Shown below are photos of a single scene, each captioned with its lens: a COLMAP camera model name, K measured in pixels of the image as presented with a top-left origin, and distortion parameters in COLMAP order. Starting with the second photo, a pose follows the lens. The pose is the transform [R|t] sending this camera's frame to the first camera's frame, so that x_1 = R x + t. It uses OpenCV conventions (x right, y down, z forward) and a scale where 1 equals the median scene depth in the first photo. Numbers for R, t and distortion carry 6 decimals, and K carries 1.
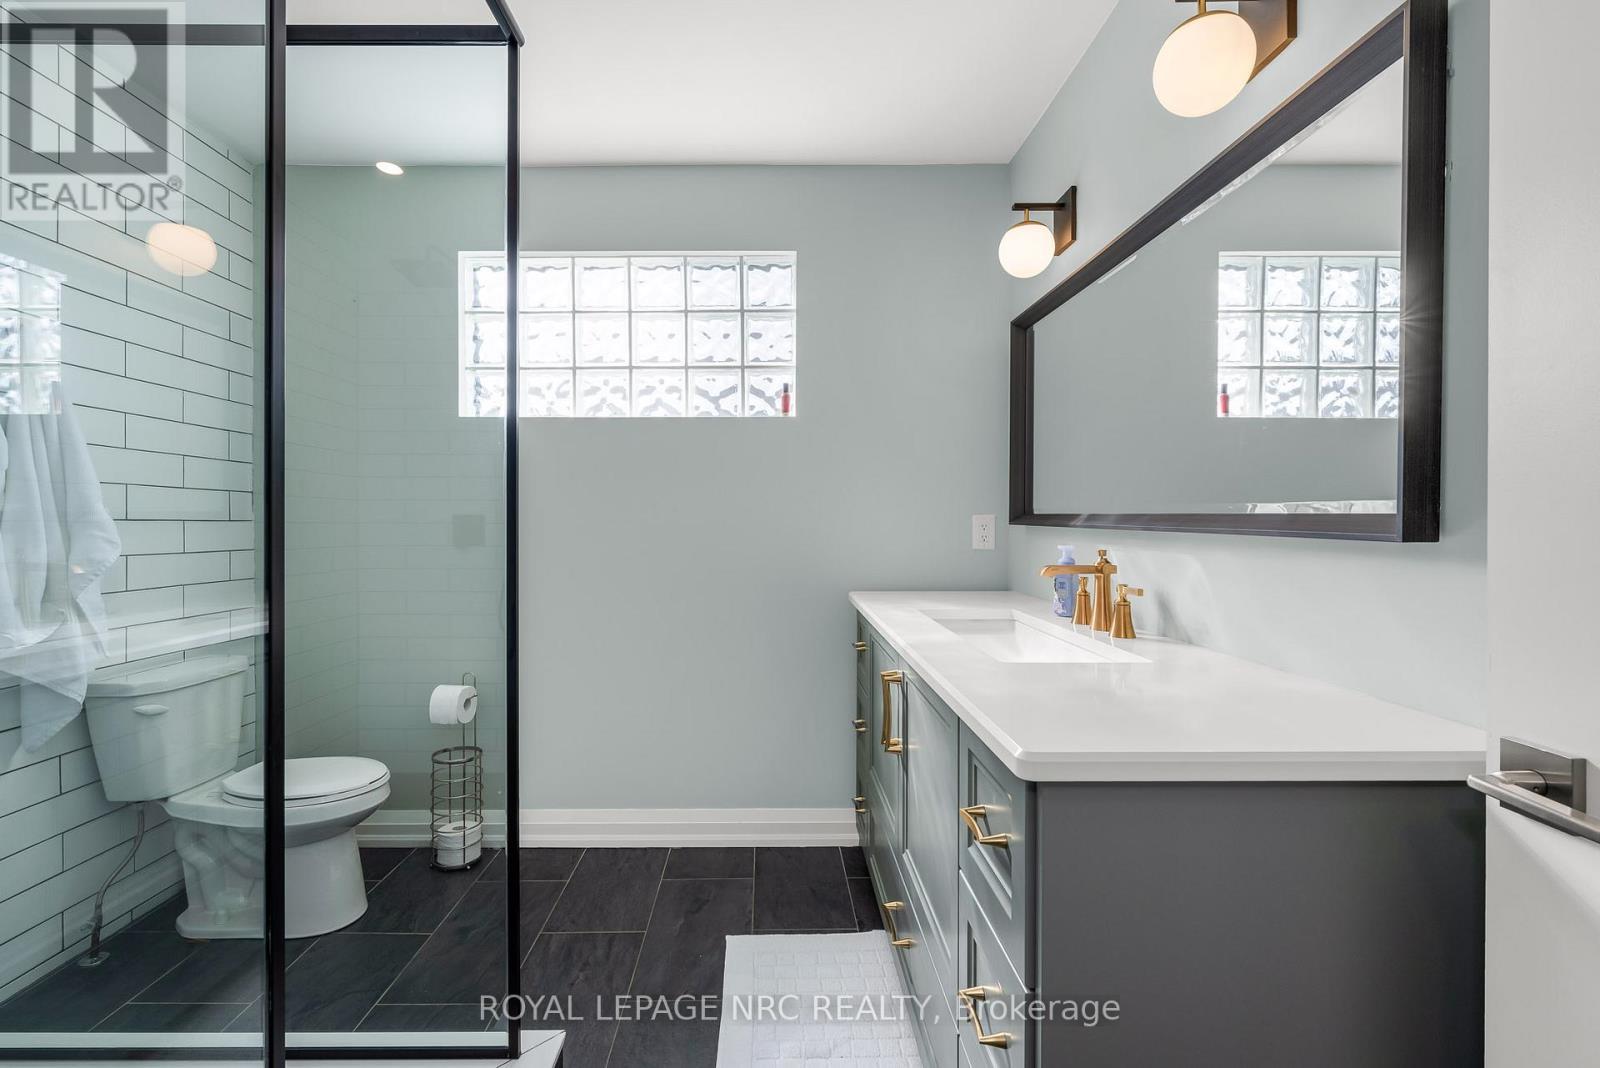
lens RADIAL K [[712.5, 0, 810.2], [0, 712.5, 544.7], [0, 0, 1]] dist [0.001387, 0.000509]
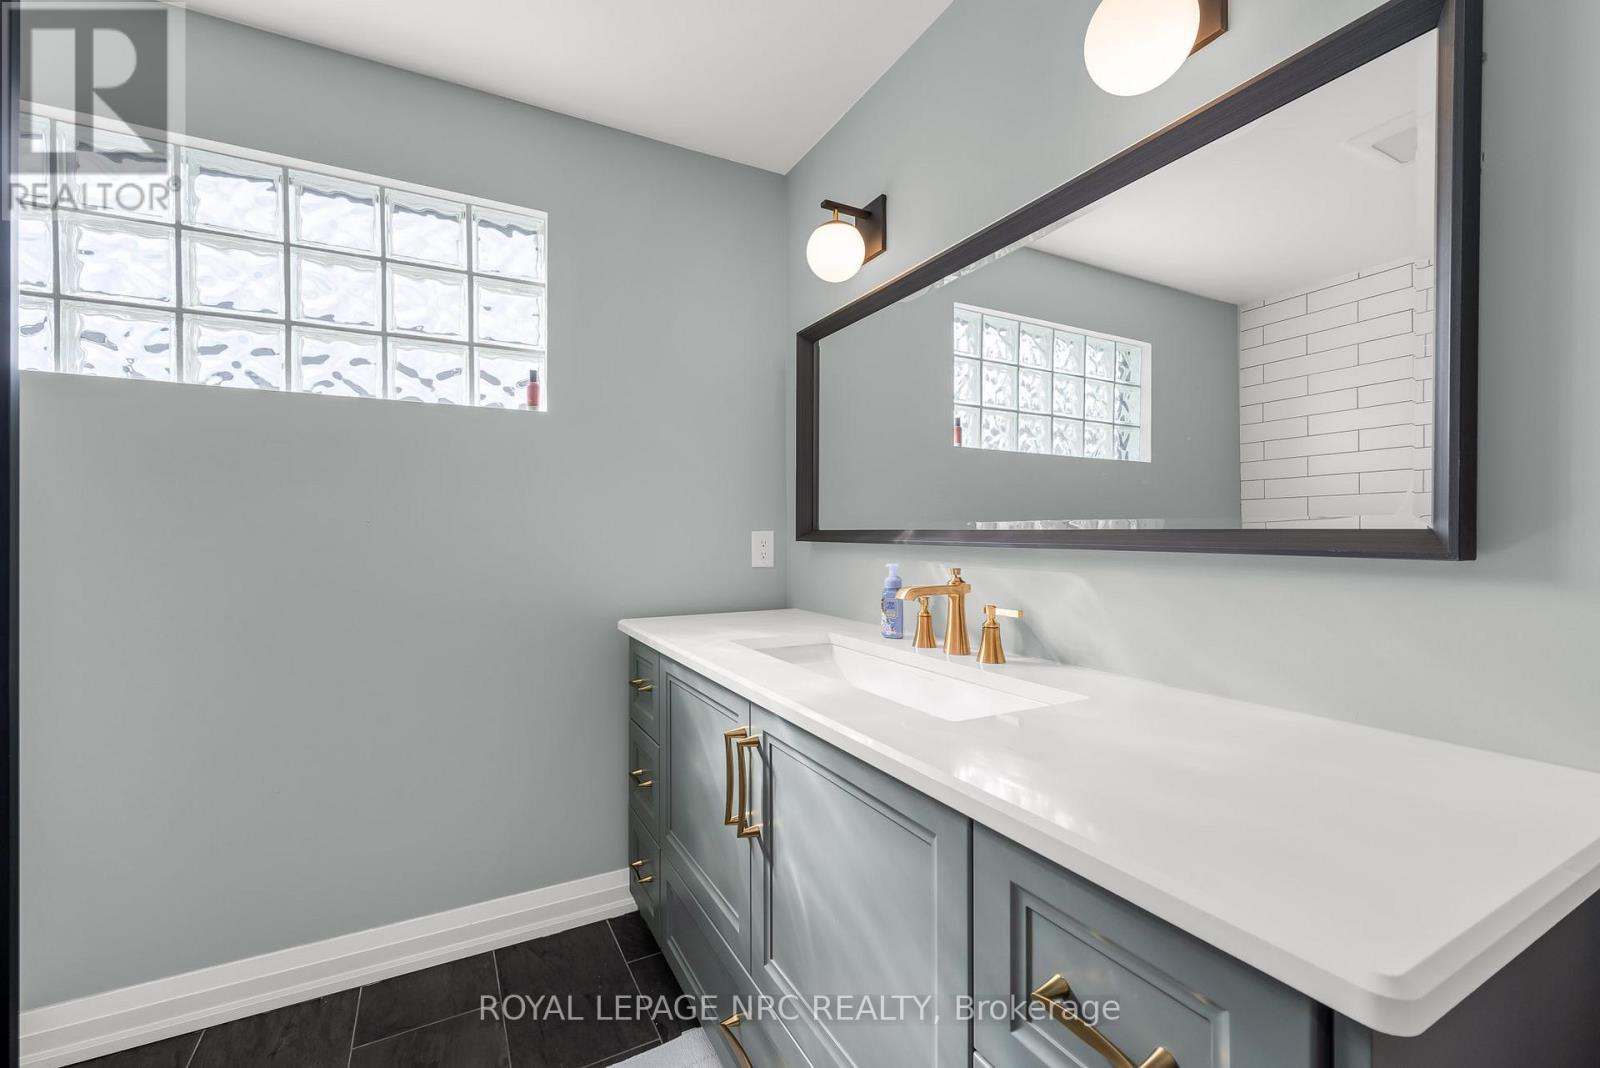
lens RADIAL K [[607.8, 0, 811.7], [0, 607.8, 545.9], [0, 0, 1]] dist [0.000524, 0.000034]
pose [[0.882429, -0.007548, 0.470385, -0.088640], [0.016972, 0.999731, -0.015797, -0.008171], [-0.470140, 0.021923, 0.882320, 0.253321]]
